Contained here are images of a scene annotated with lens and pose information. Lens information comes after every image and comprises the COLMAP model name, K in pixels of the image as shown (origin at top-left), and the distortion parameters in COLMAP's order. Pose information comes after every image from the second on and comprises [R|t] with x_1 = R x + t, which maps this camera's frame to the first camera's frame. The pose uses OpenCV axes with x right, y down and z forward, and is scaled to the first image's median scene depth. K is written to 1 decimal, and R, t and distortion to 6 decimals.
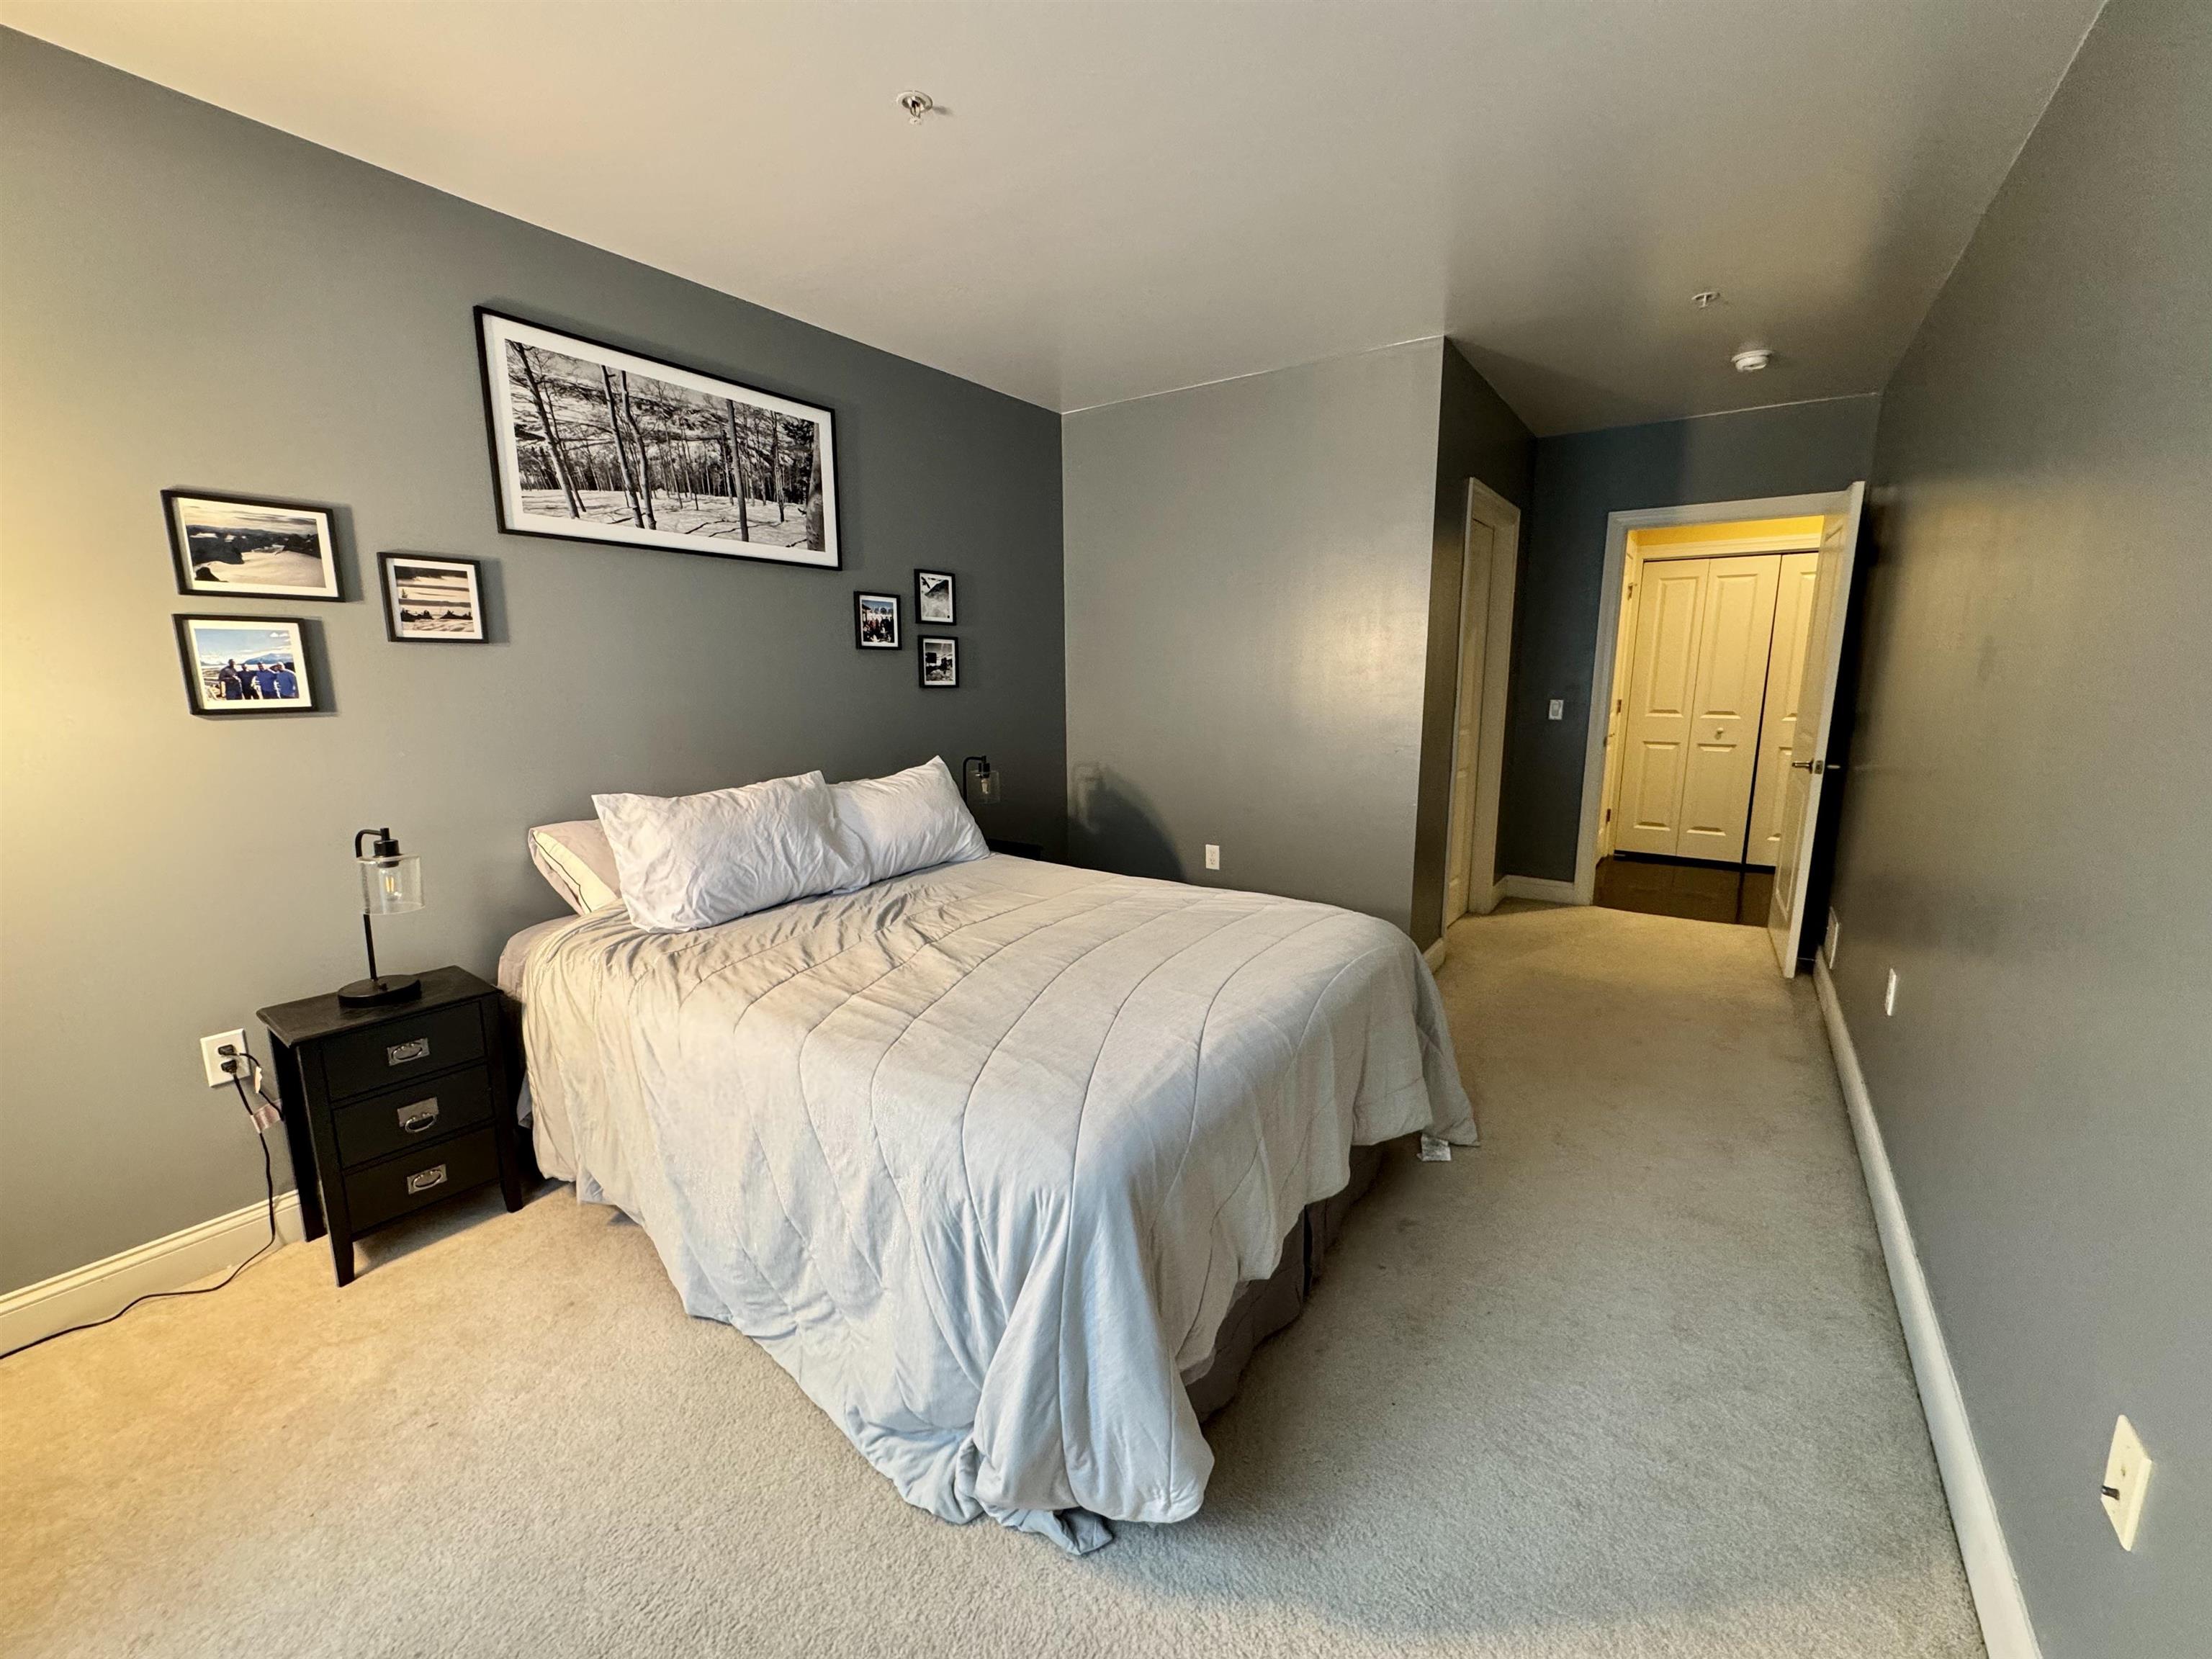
lens RADIAL K [[880.9, 0, 1107.3], [0, 880.9, 824.3], [0, 0, 1]] dist [-0.001276, -0.000987]
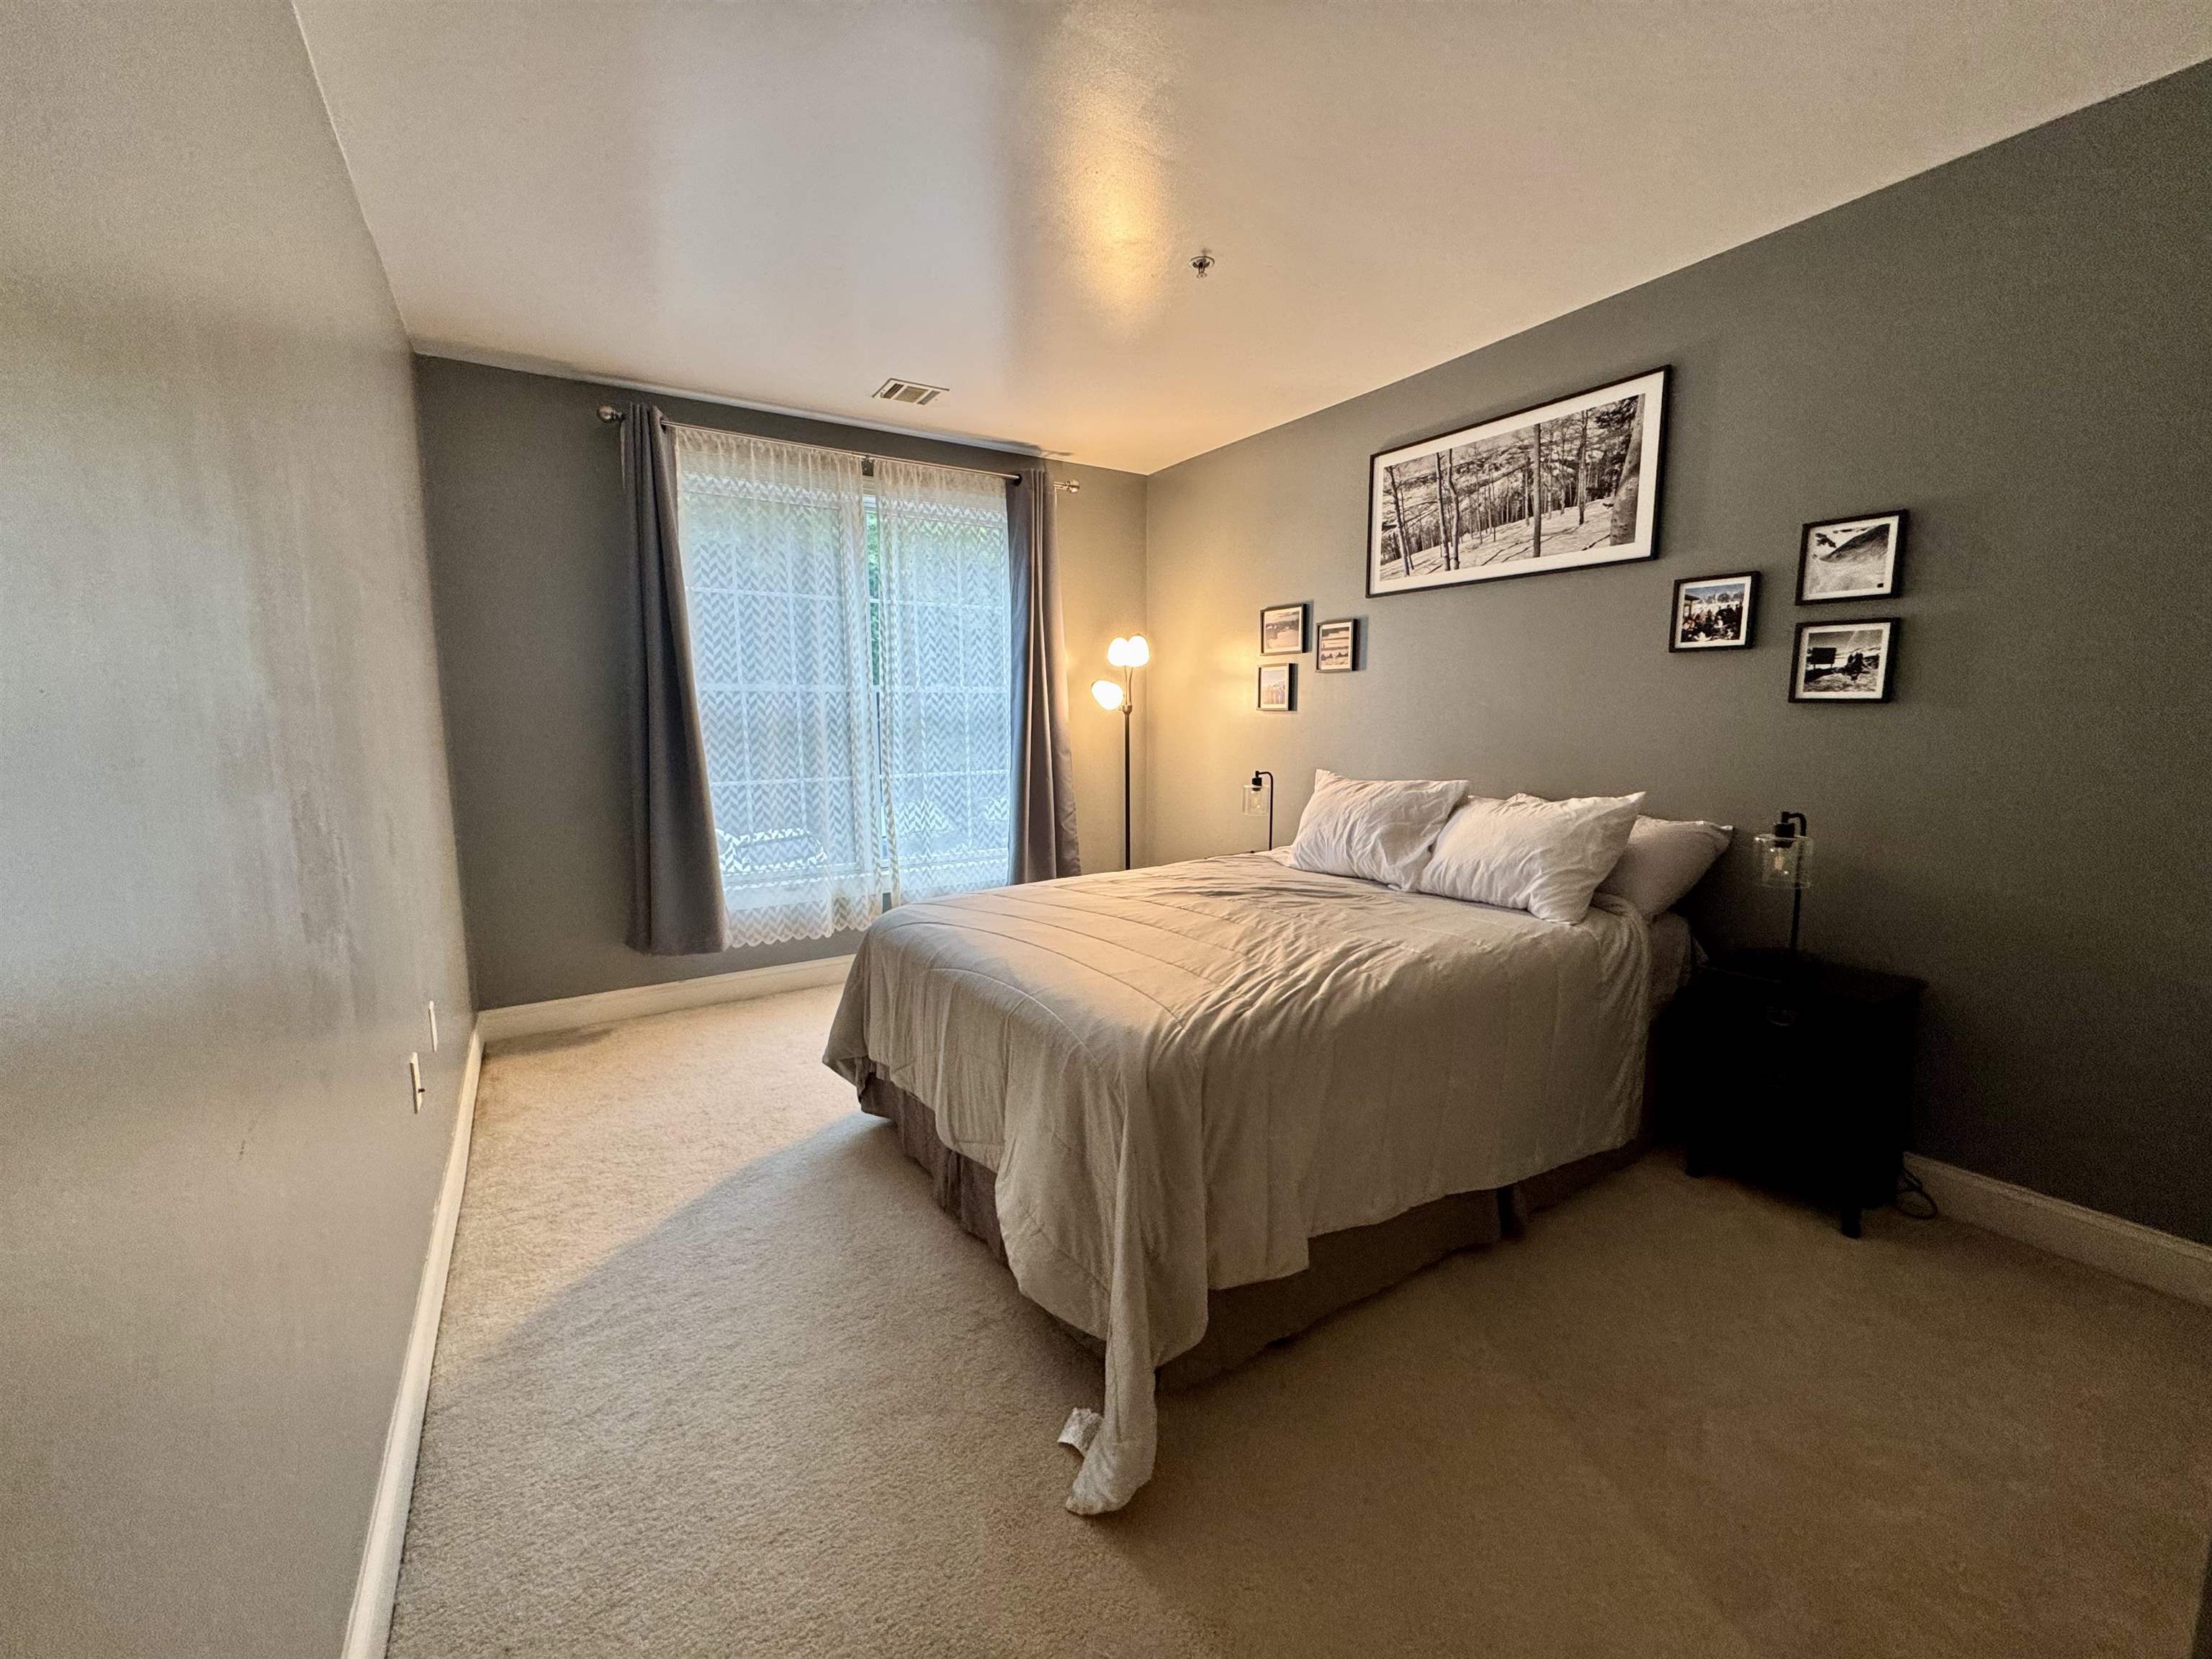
lens RADIAL K [[880.9, 0, 1107.3], [0, 880.9, 824.3], [0, 0, 1]] dist [-0.001276, -0.000987]
pose [[-0.376459, 0.121395, -0.918445, 0.765750], [-0.155965, 0.968923, 0.191995, -0.142541], [0.913211, 0.215524, -0.345826, 0.984758]]
